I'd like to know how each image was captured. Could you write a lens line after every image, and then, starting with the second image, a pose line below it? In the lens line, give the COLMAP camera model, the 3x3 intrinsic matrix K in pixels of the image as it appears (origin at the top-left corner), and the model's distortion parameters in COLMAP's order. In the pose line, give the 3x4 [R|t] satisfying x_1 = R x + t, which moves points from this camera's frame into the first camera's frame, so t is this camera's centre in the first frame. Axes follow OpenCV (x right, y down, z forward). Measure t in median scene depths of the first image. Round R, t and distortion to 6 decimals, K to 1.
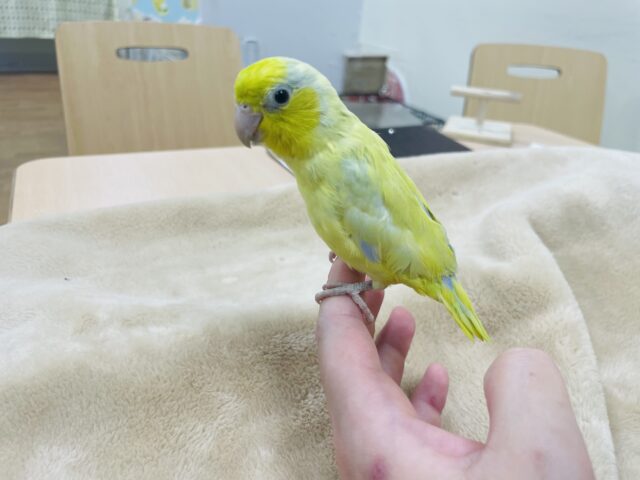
lens RADIAL K [[483.9, 0, 314.5], [0, 483.9, 236.3], [0, 0, 1]] dist [0.010904, -0.033604]
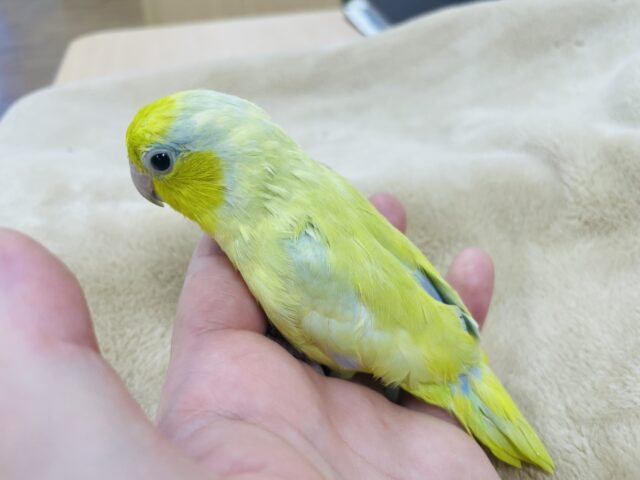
lens RADIAL K [[483.9, 0, 320.1], [0, 483.9, 246.2], [0, 0, 1]] dist [0.010904, -0.033604]
pose [[0.977591, 0.053457, -0.203615, 0.138979], [-0.009096, 0.977044, 0.212843, 0.093483], [0.210318, -0.206222, 0.955635, 0.327150]]
